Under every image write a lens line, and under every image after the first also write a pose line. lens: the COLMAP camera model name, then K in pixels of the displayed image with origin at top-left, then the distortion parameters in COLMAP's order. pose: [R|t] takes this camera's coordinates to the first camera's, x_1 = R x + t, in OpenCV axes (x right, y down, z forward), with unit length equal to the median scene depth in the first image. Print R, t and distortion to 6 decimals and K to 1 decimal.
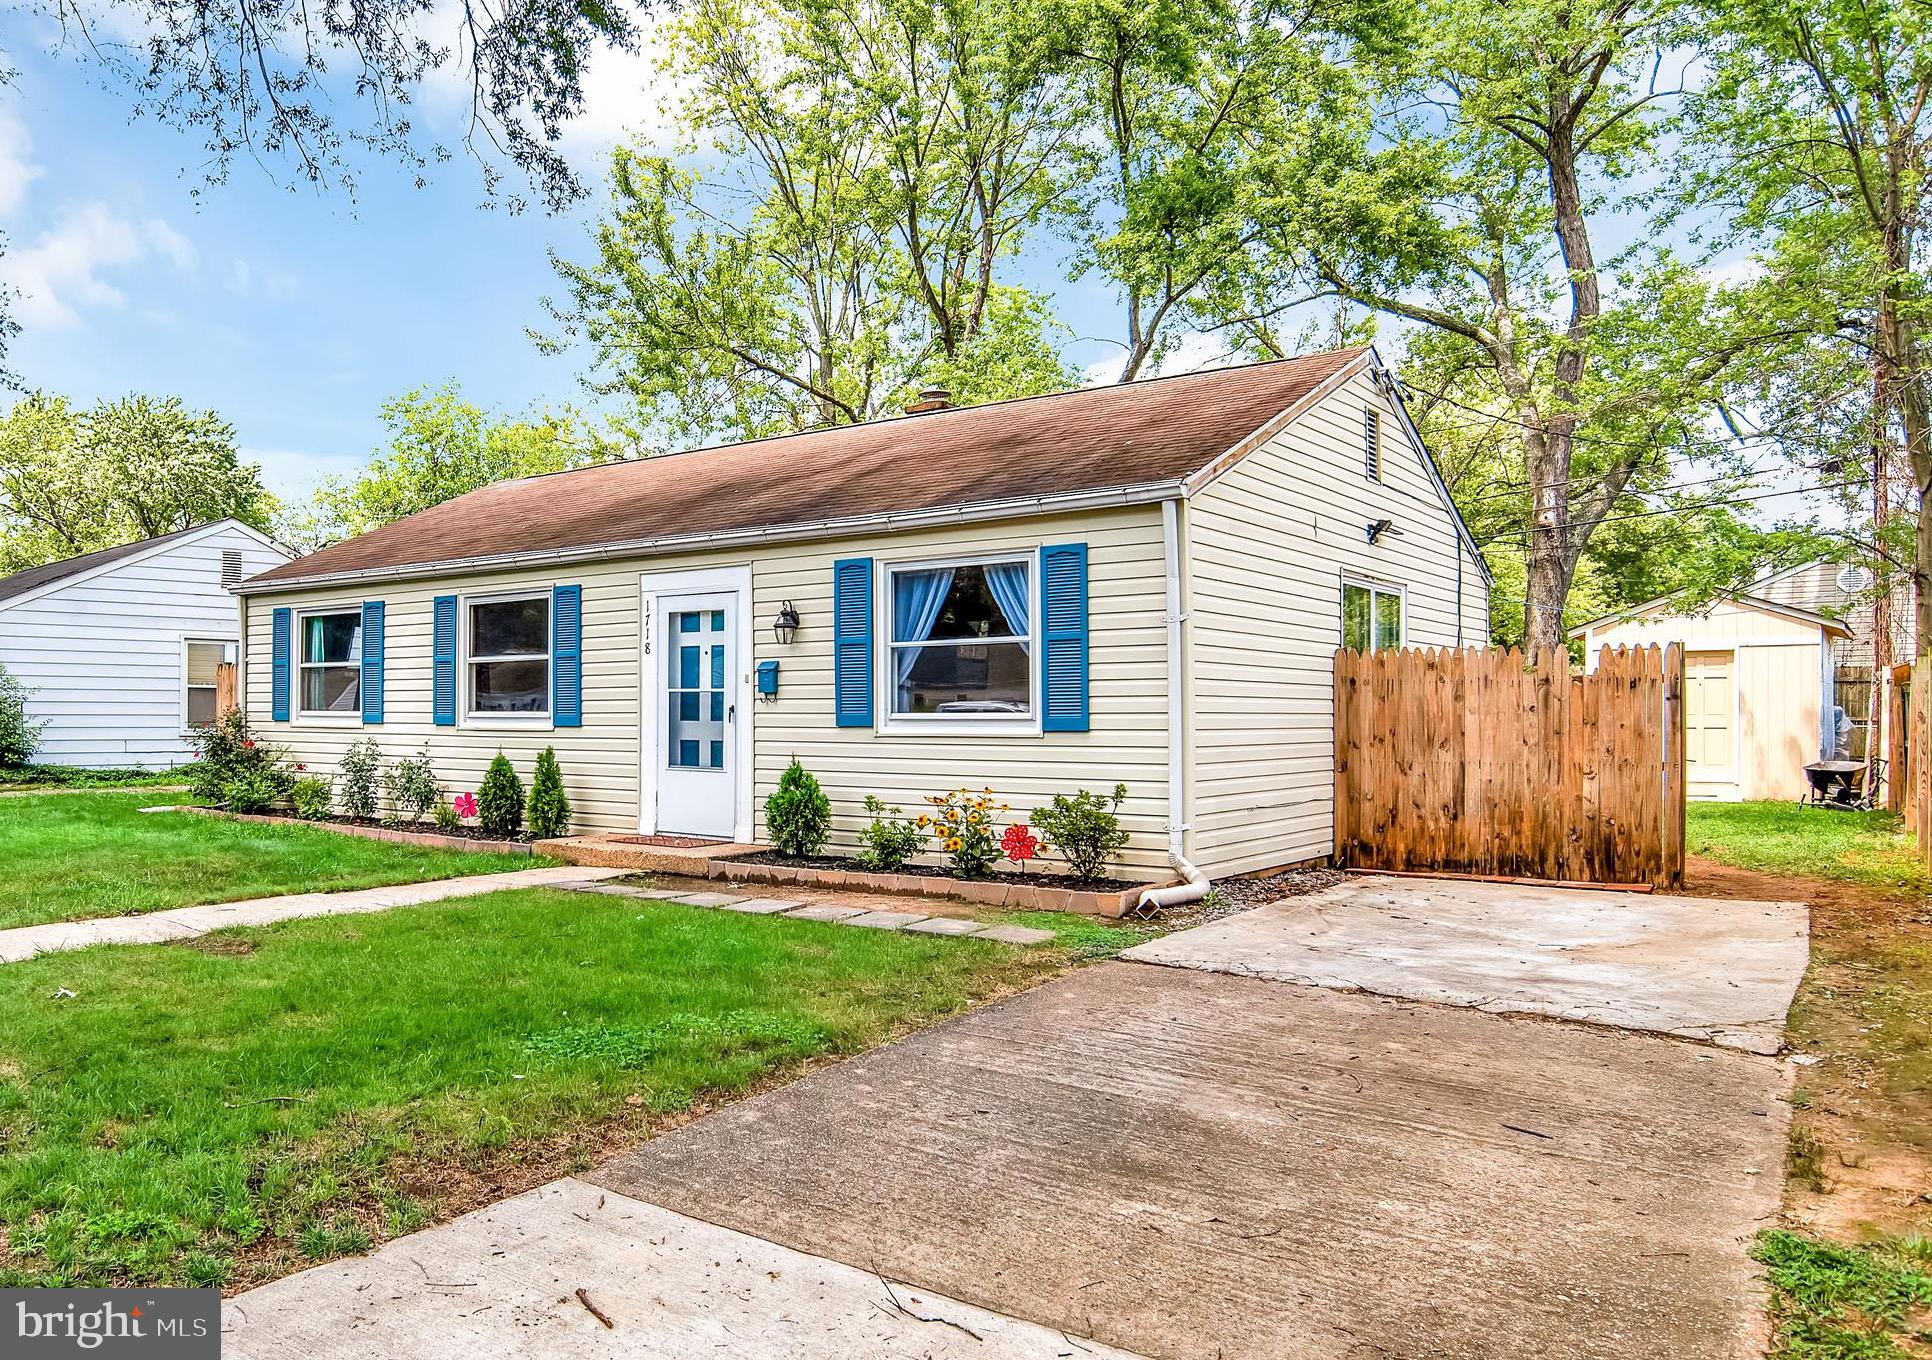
lens RADIAL K [[1431.9, 0, 734.0], [0, 1431.9, 676.7], [0, 0, 1]] dist [-0.104698, -0.001256]
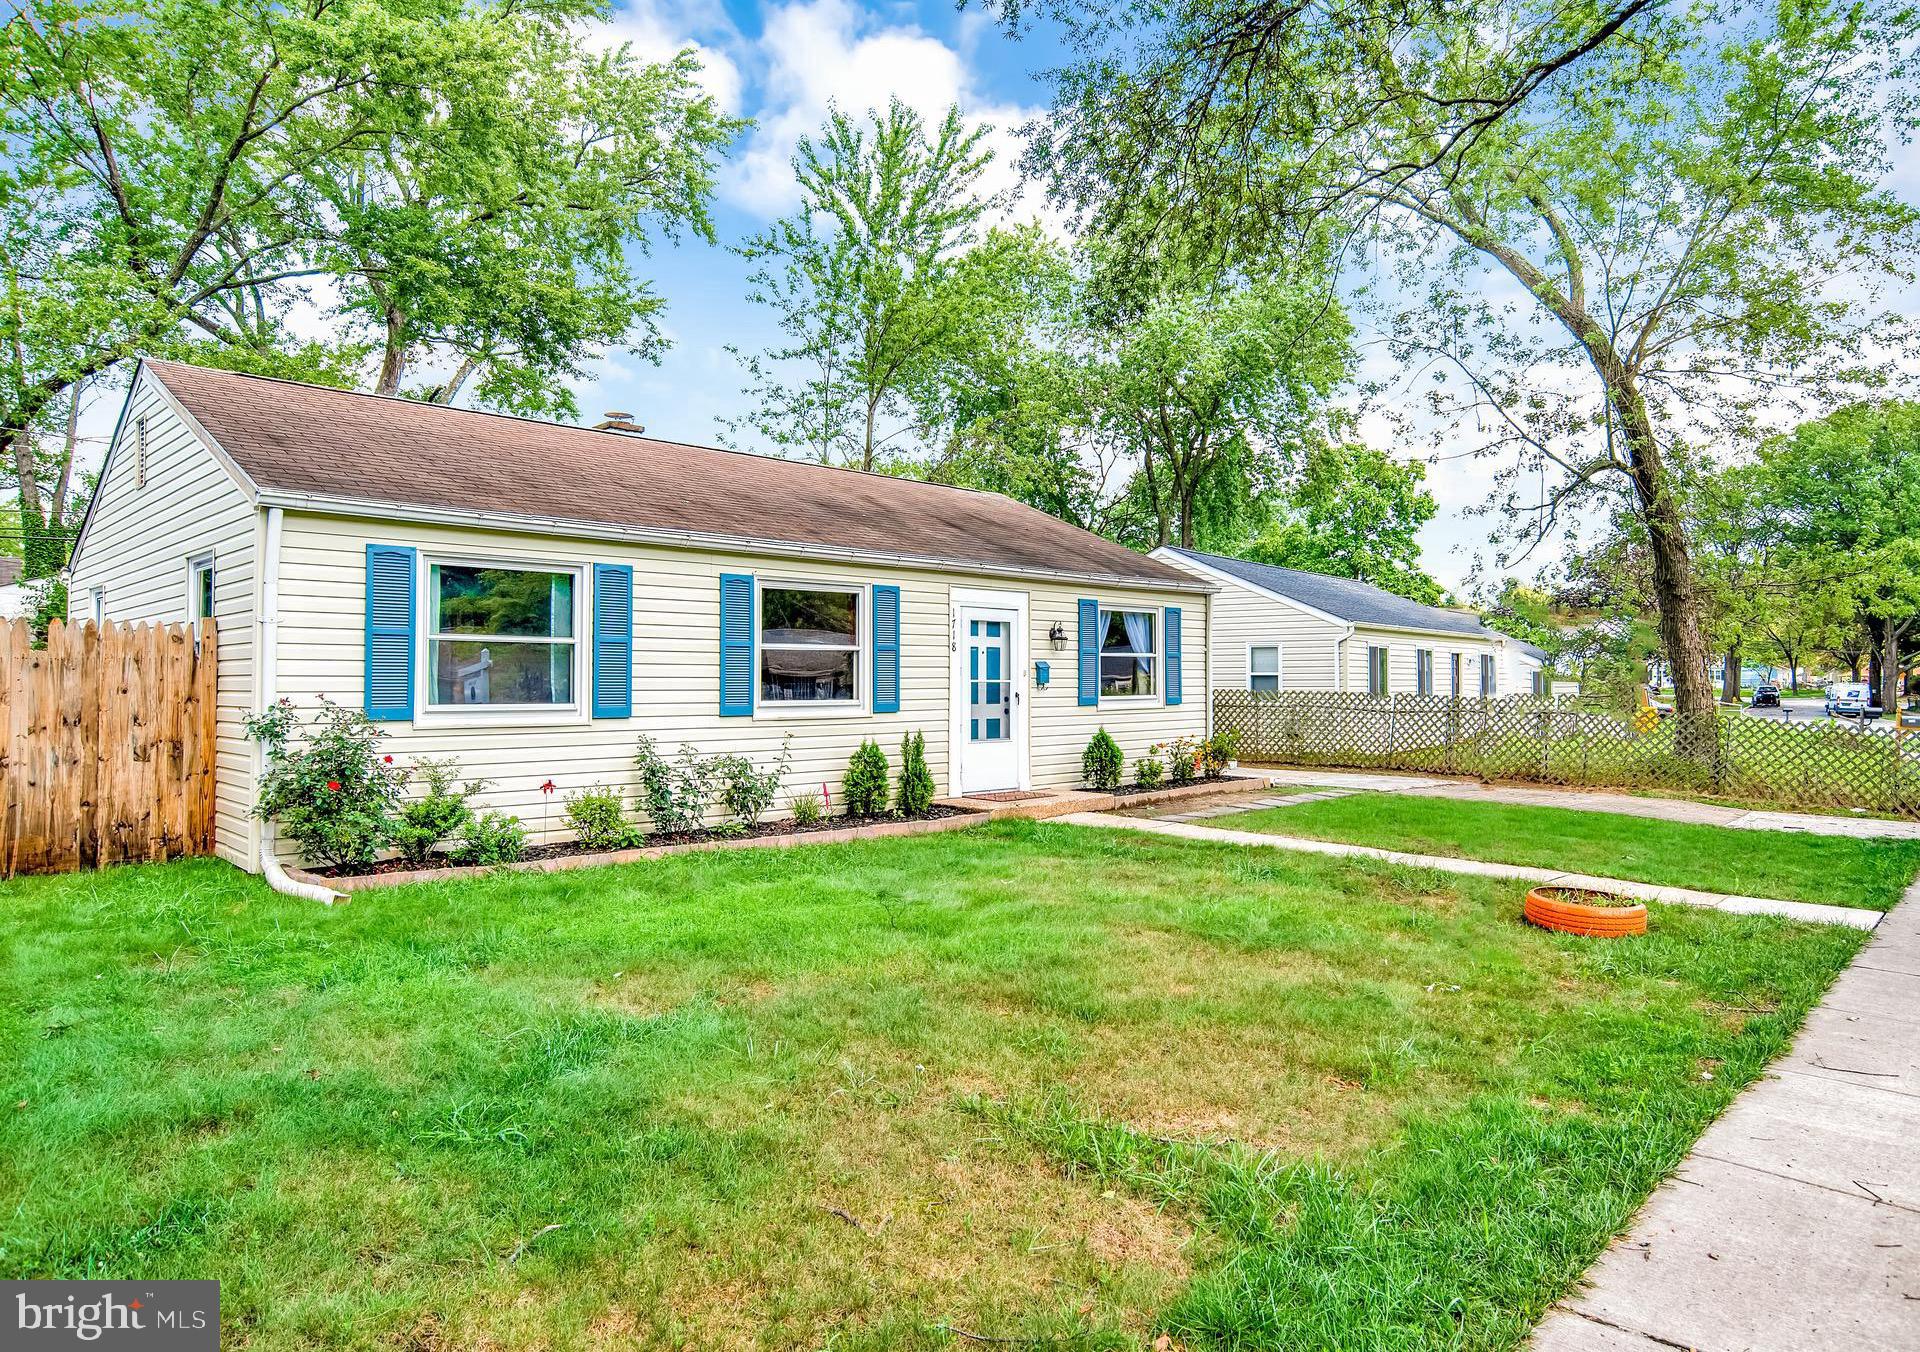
lens RADIAL K [[1185.6, 0, 960.6], [0, 1185.6, 615.9], [0, 0, 1]] dist [-0.069153, -0.000146]
pose [[0.075463, 0.067206, 0.994881, -1.099029], [-0.008881, 0.997732, -0.066725, 0.022338], [-0.997109, -0.003800, 0.075888, 0.931195]]
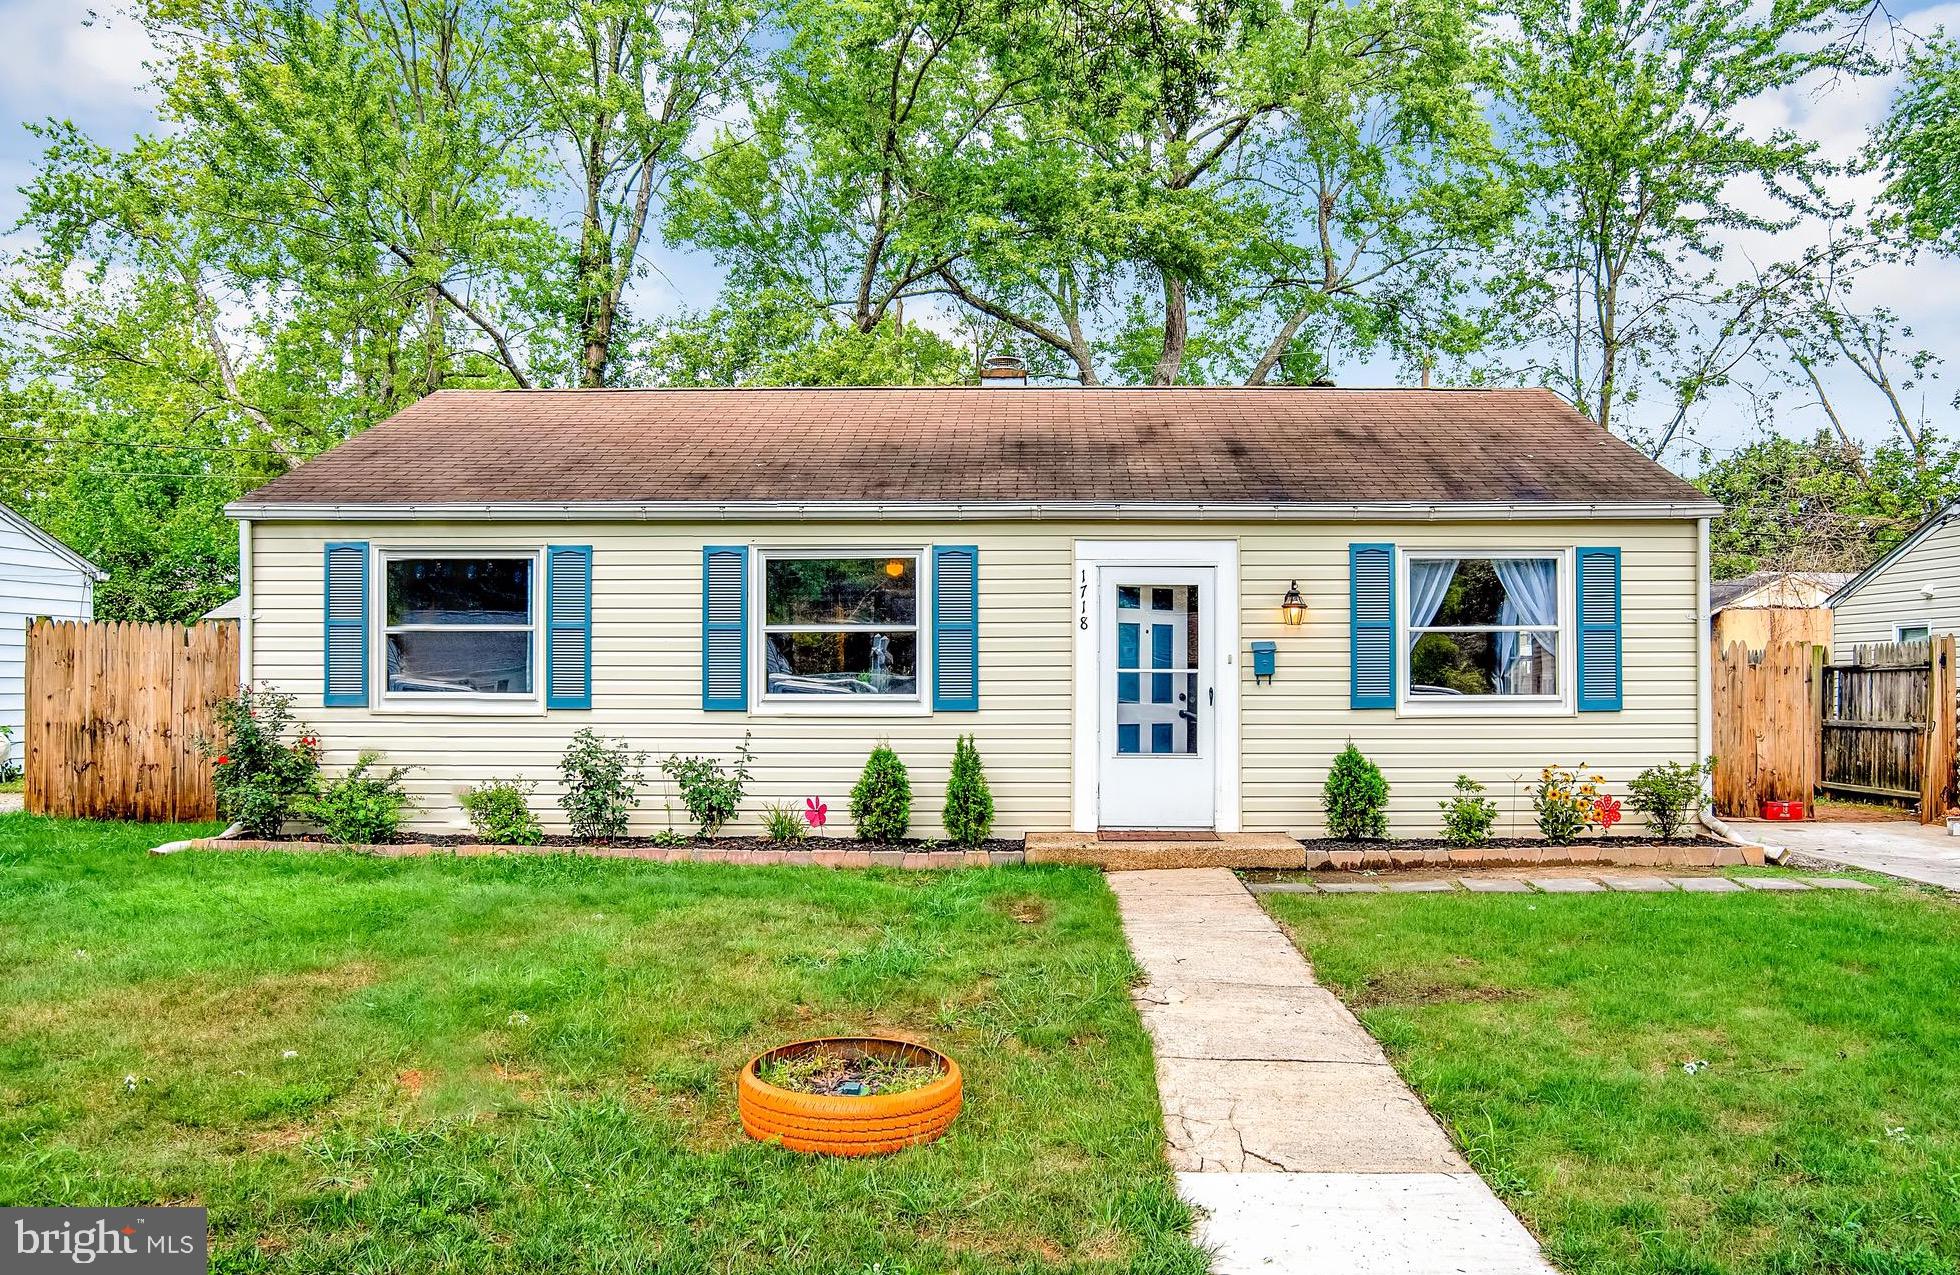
lens RADIAL K [[1161.8, 0, 980.4], [0, 1161.8, 674.9], [0, 0, 1]] dist [-0.030150, 0.000062]
pose [[0.763920, 0.010456, 0.645226, -0.588709], [-0.016036, 0.999868, 0.002782, 0.012024], [-0.645112, -0.012473, 0.763987, 0.489839]]
